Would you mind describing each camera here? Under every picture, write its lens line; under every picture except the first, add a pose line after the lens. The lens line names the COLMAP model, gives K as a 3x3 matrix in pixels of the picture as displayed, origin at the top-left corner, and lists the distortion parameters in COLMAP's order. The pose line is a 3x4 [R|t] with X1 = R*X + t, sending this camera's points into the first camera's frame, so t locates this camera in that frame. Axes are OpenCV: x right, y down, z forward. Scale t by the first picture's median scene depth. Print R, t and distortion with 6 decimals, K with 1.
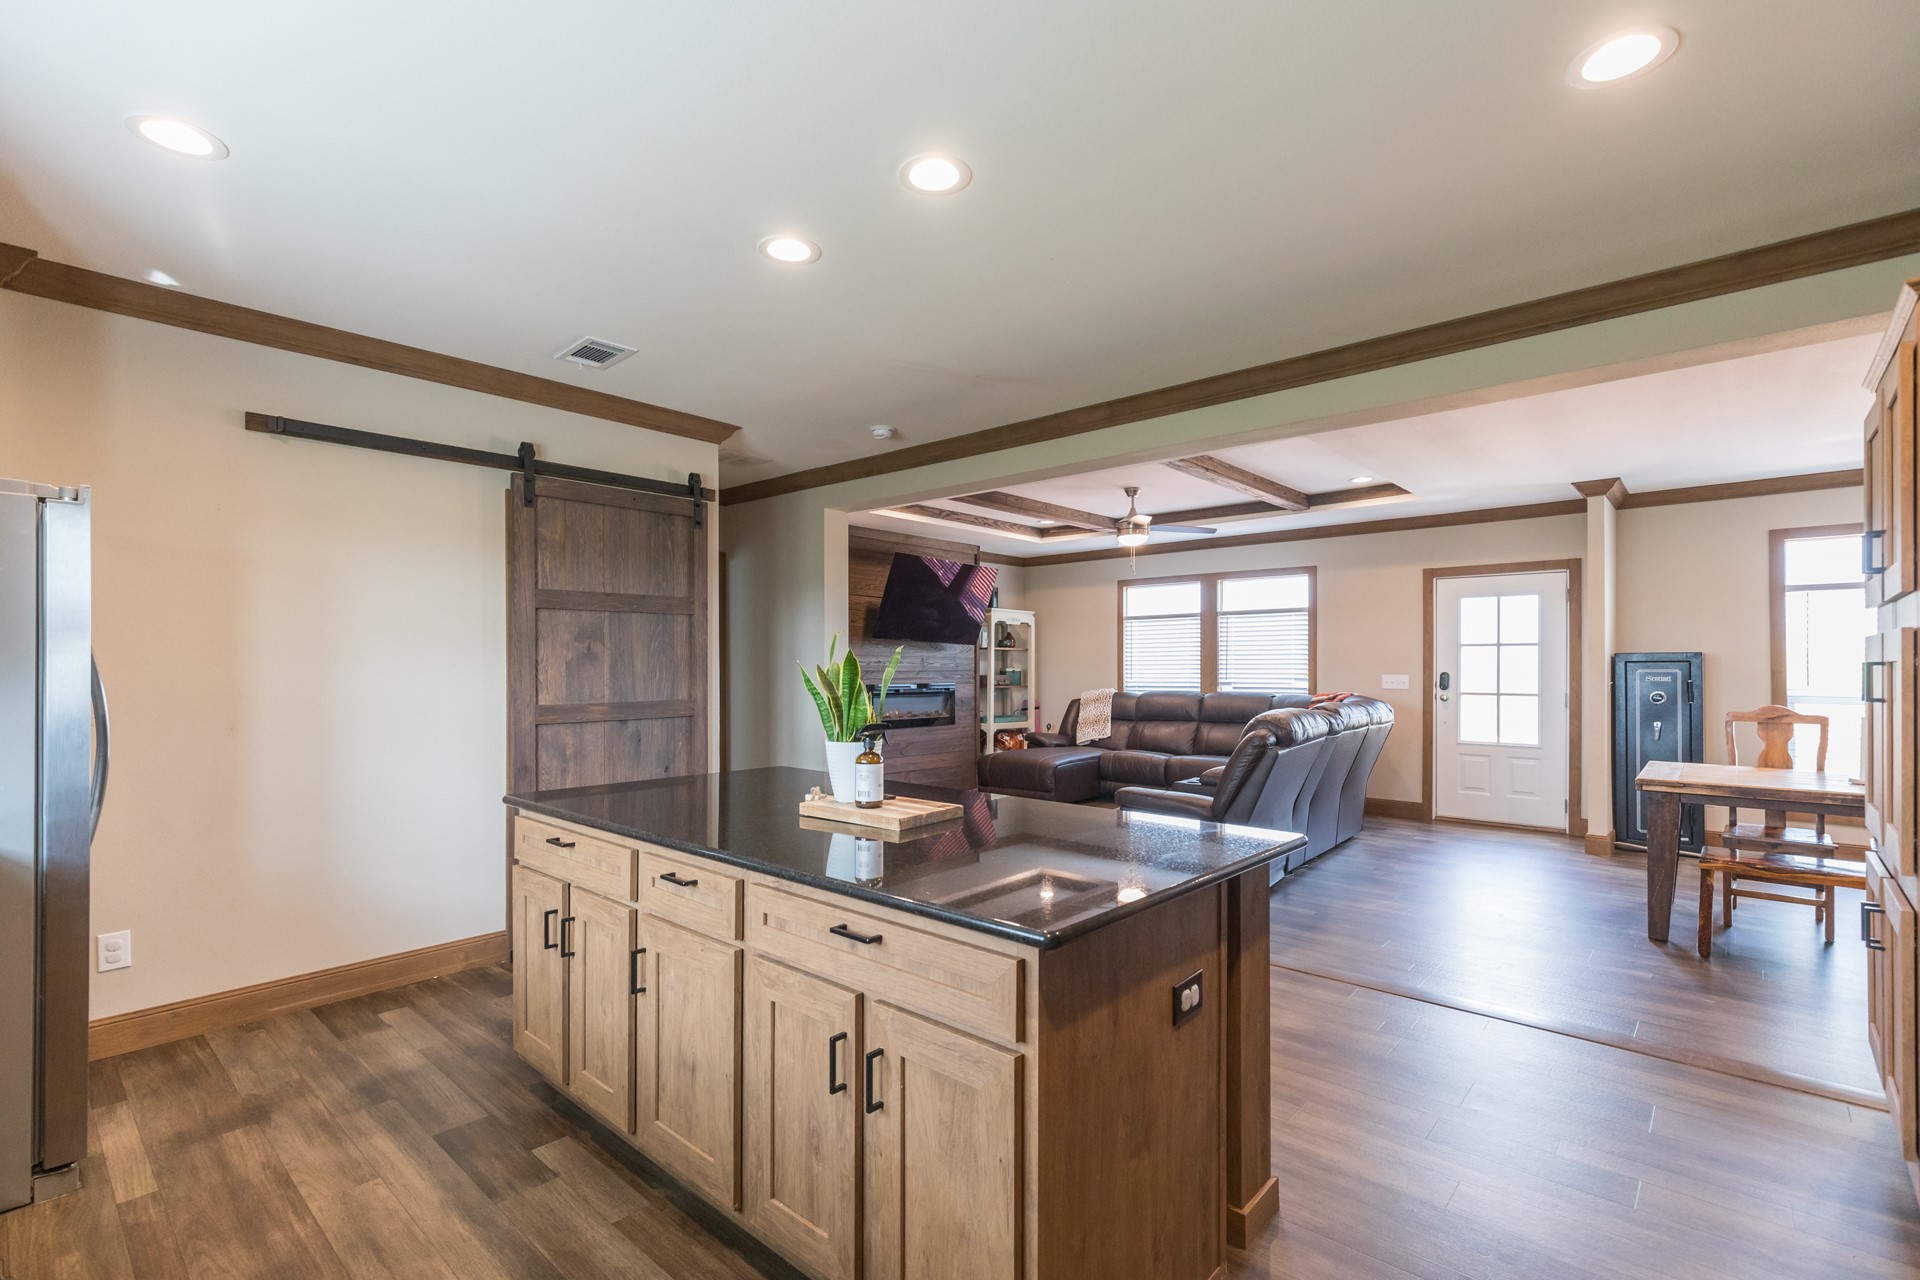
lens RADIAL K [[858.7, 0, 955.9], [0, 858.7, 649.9], [0, 0, 1]] dist [0.007816, -0.000937]
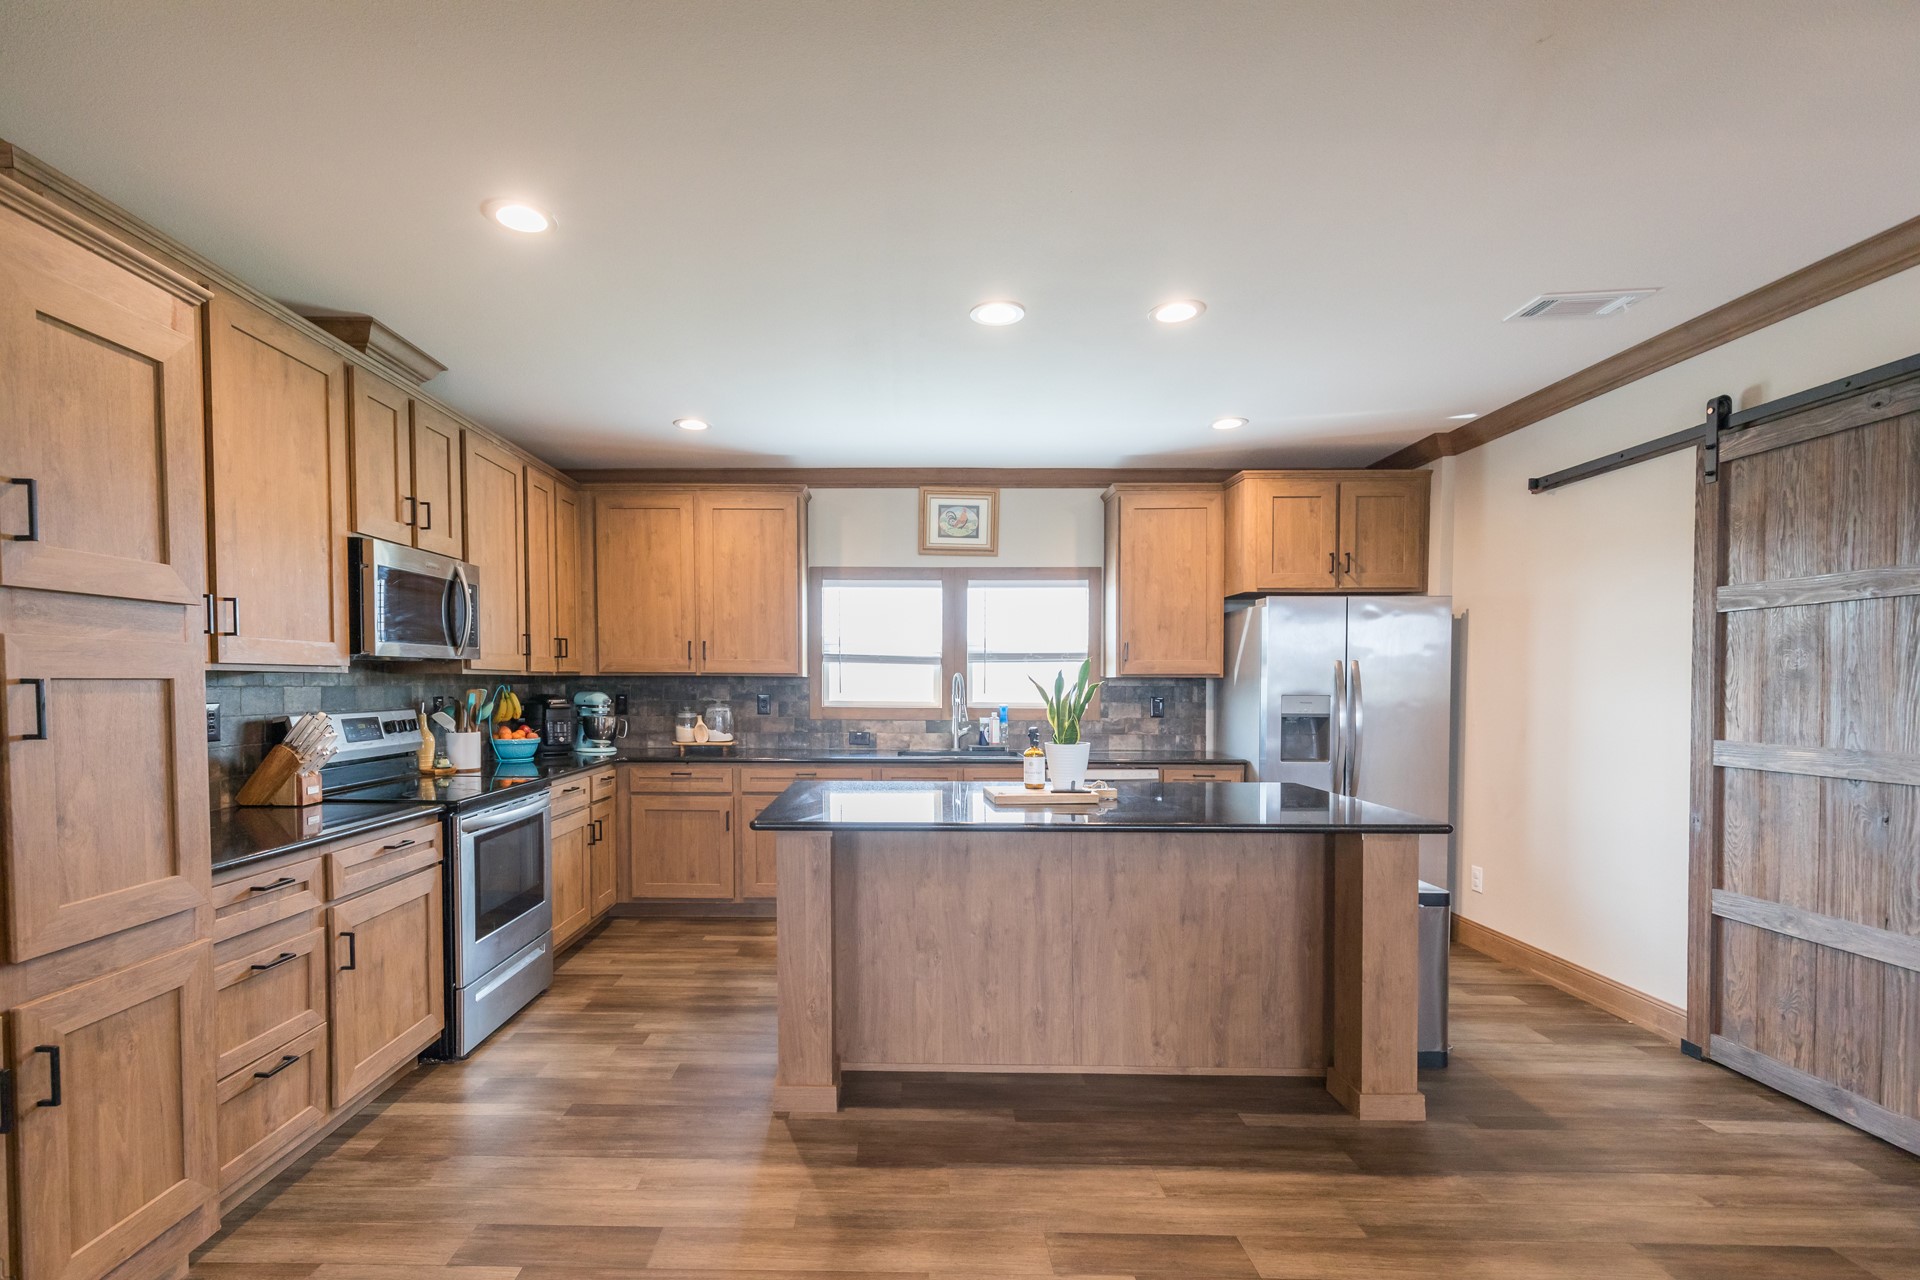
lens RADIAL K [[885.0, 0, 878.3], [0, 885.0, 705.7], [0, 0, 1]] dist [0.010439, -0.001061]
pose [[-0.755505, 0.016639, -0.654932, 0.276811], [0.008614, 0.999843, 0.015465, 0.006953], [0.655086, 0.006042, -0.755530, 0.519775]]
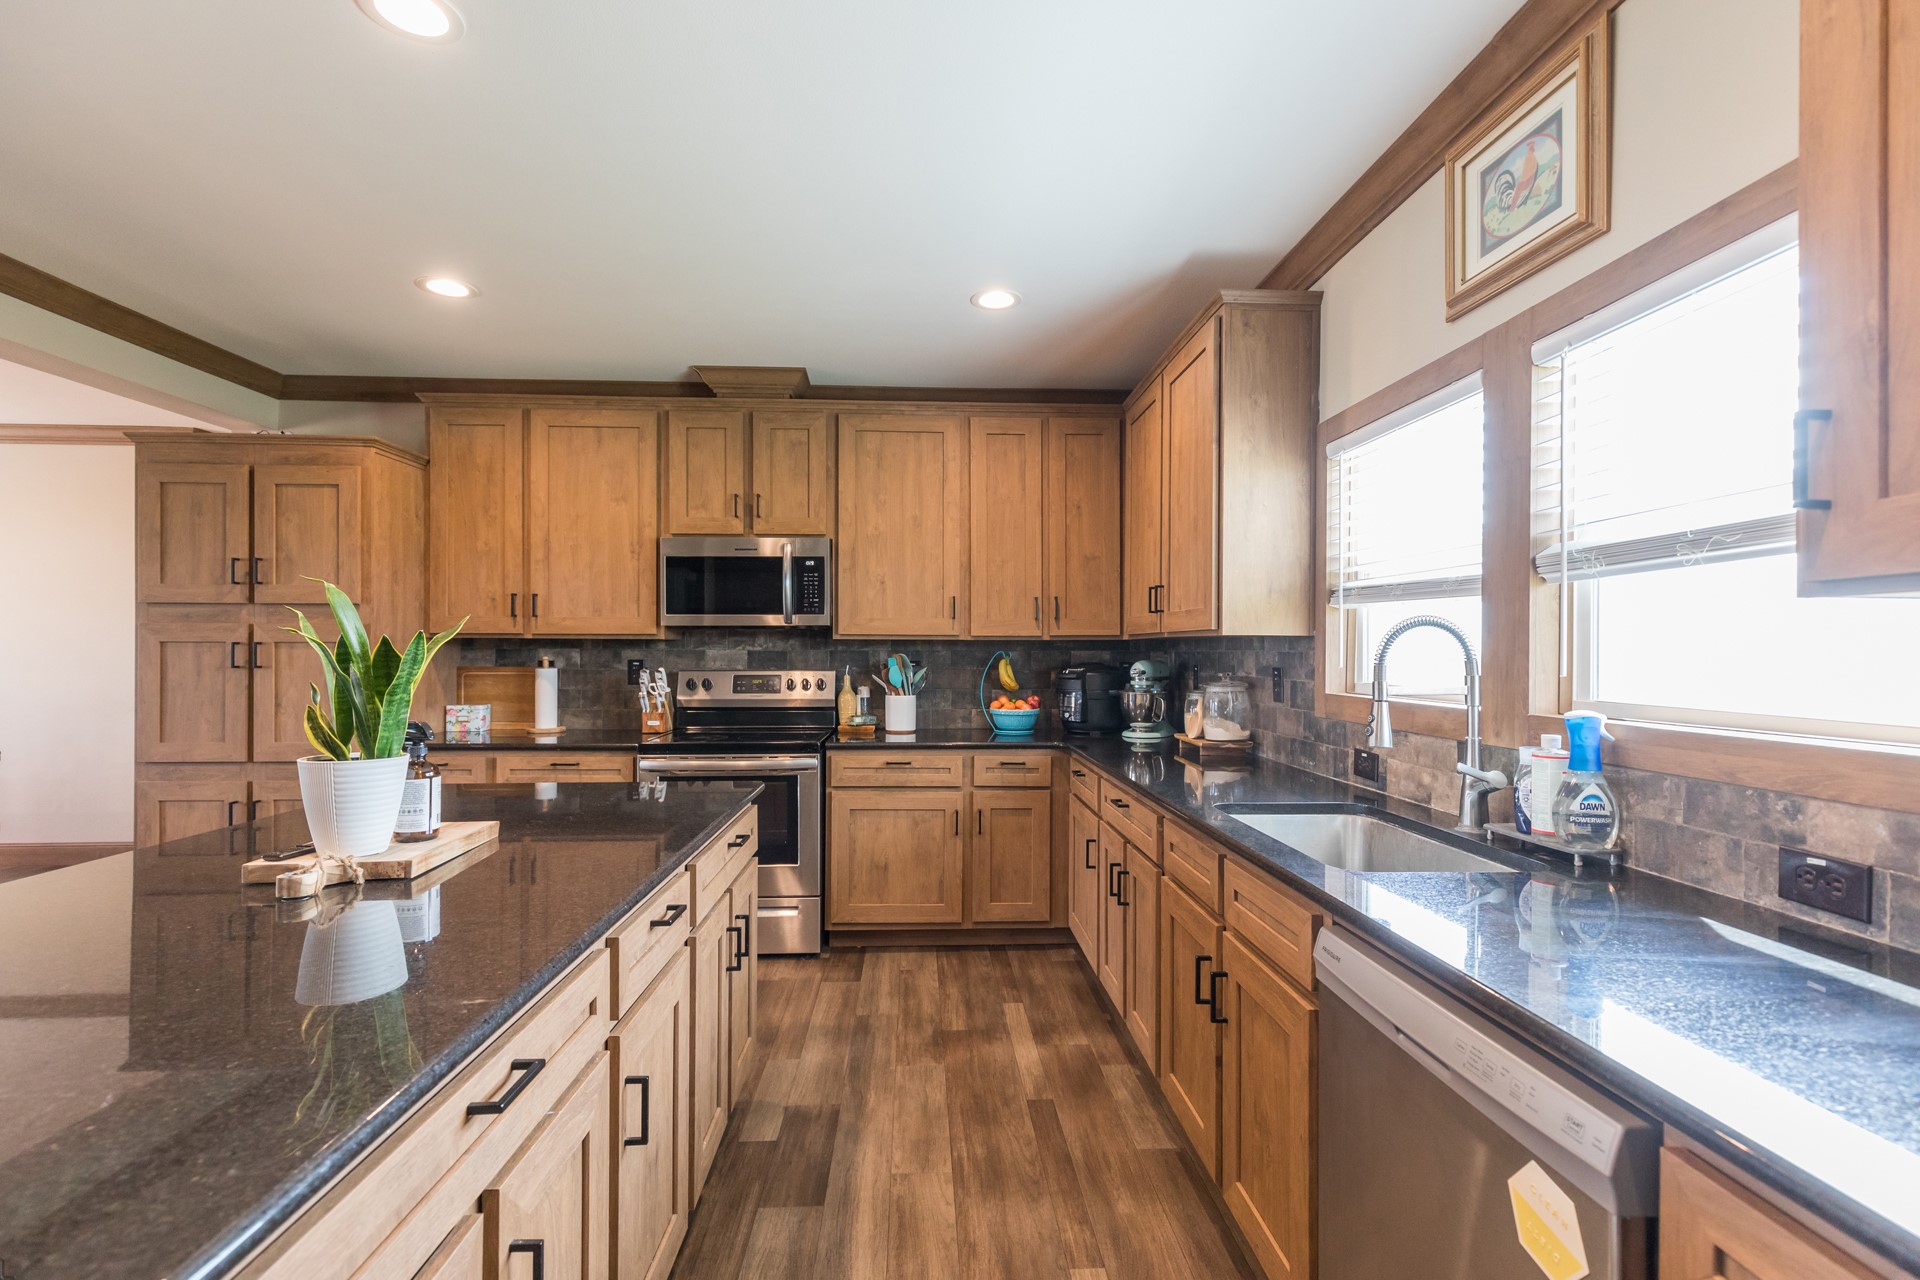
lens RADIAL K [[867.9, 0, 962.4], [0, 867.9, 645.4], [0, 0, 1]] dist [0.009004, -0.000865]
pose [[-0.707232, 0.004171, 0.706969, -0.253795], [-0.014599, 0.999683, -0.020502, 0.008140], [-0.706831, -0.024821, -0.706947, 0.326664]]
